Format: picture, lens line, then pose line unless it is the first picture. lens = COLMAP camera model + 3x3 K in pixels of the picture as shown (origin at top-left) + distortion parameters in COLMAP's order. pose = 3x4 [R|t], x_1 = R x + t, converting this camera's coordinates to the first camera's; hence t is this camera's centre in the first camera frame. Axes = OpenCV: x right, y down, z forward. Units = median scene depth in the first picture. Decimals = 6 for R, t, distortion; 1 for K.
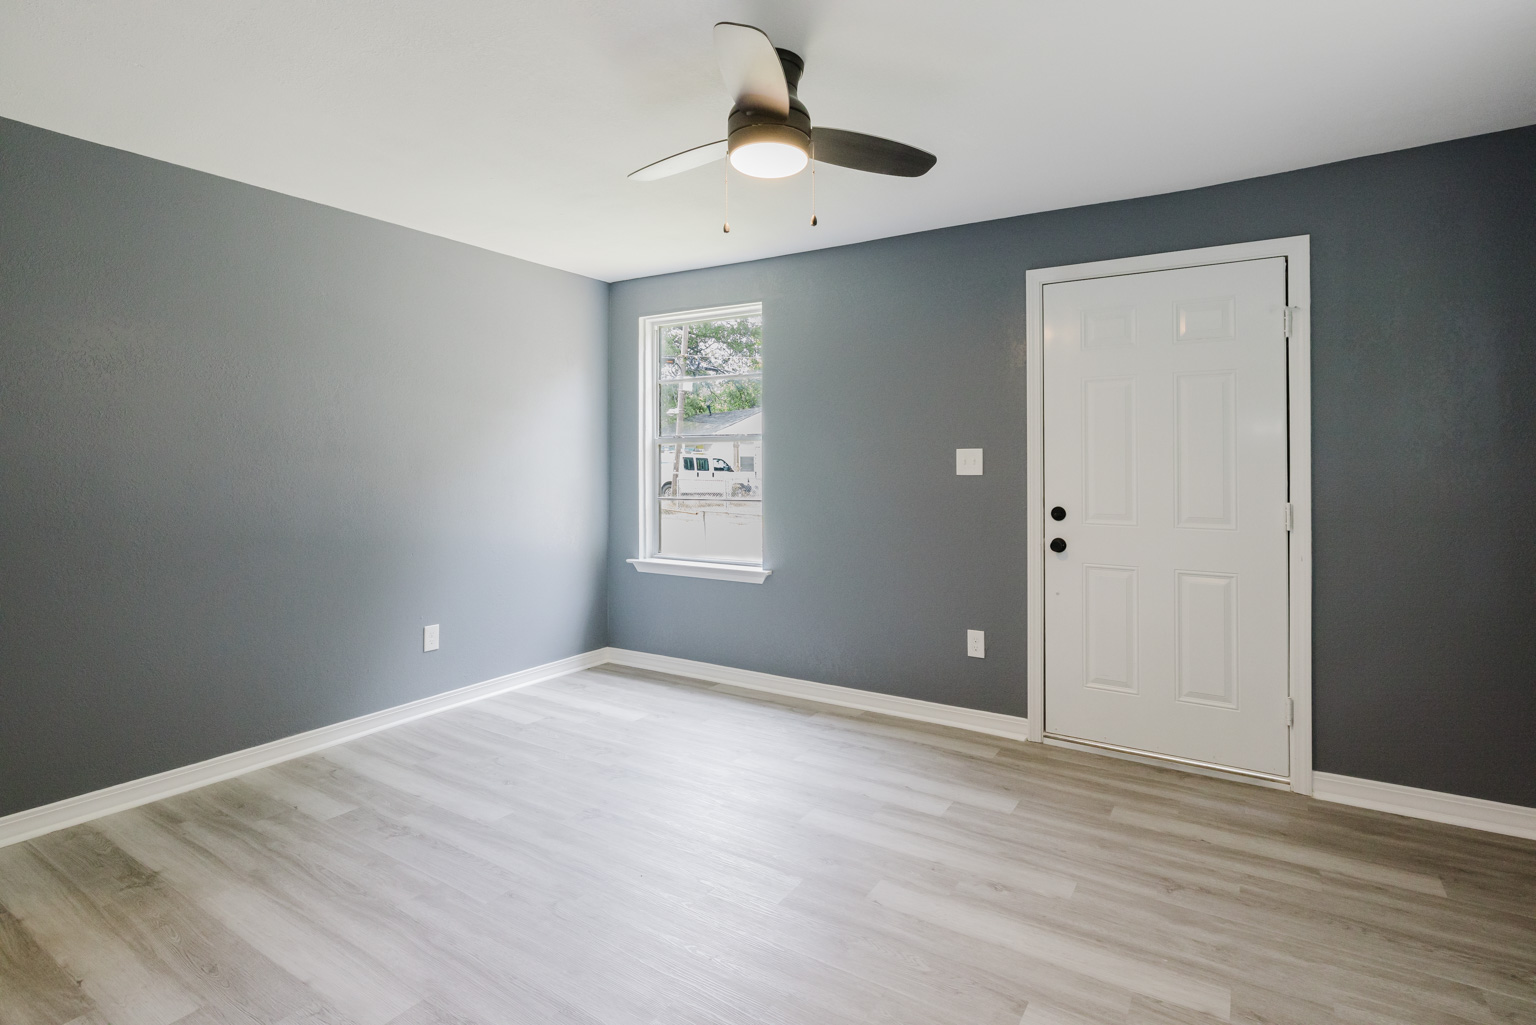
lens RADIAL K [[739.6, 0, 768.7], [0, 739.6, 466.9], [0, 0, 1]] dist [-0.004204, -0.000068]
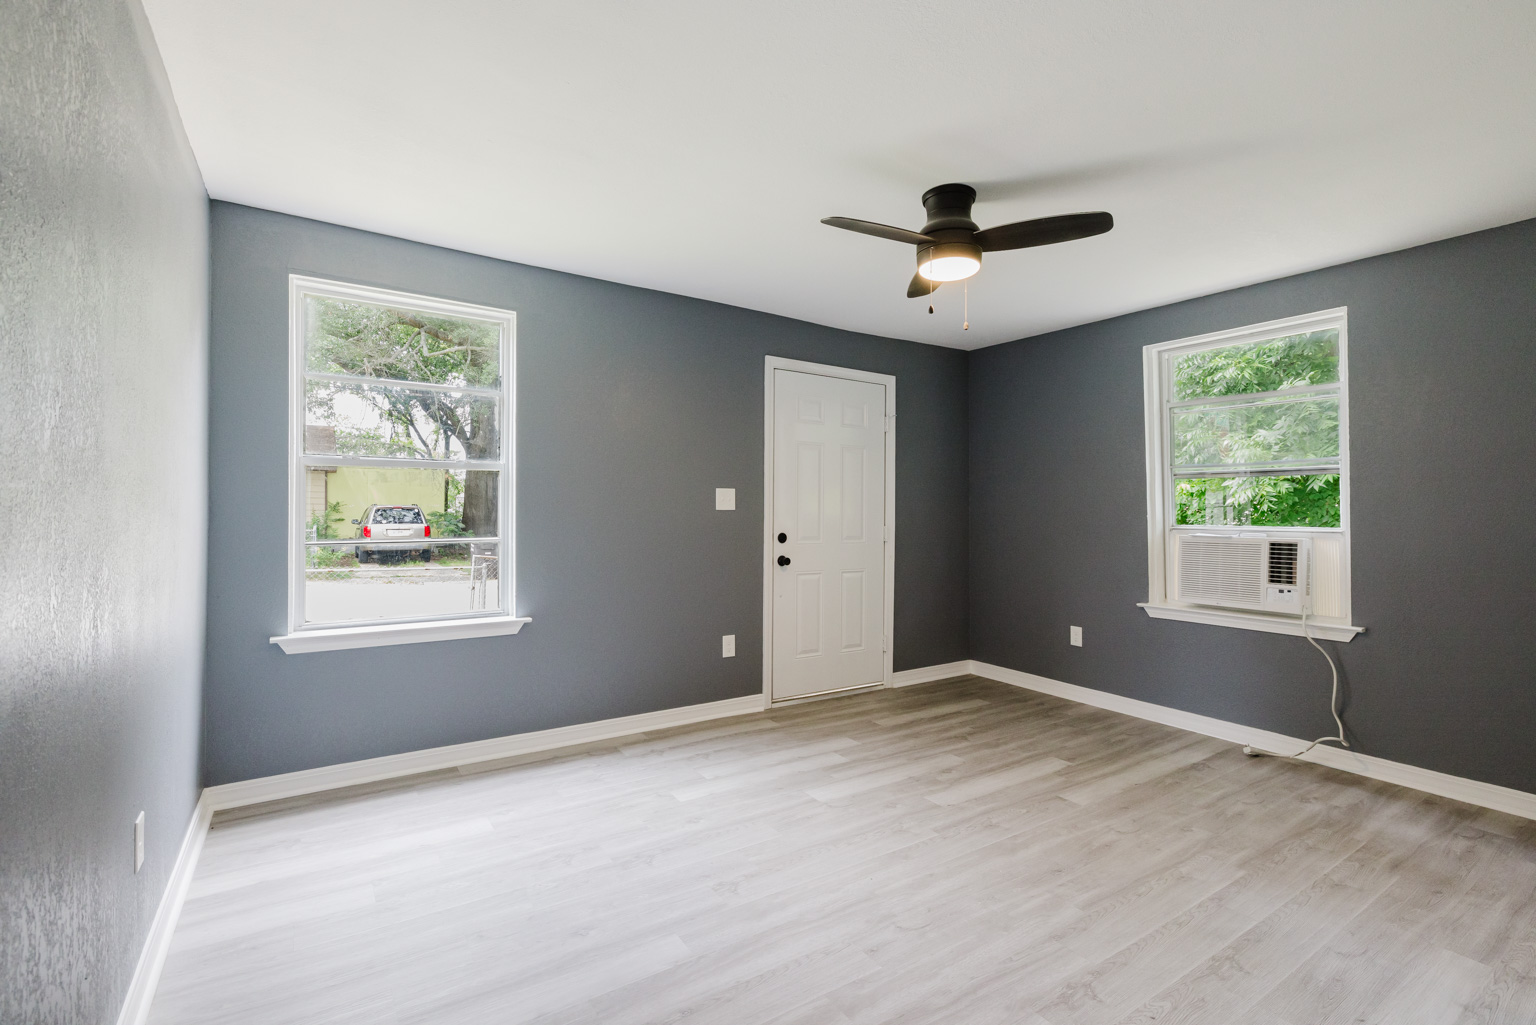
lens RADIAL K [[681.8, 0, 768.0], [0, 681.8, 512.5], [0, 0, 1]] dist [-0.009142, 0.000133]
pose [[0.423962, -0.003031, 0.905675, -0.886914], [-0.009106, 0.999930, 0.007609, 0.007518], [-0.905634, -0.011473, 0.423904, 0.561268]]
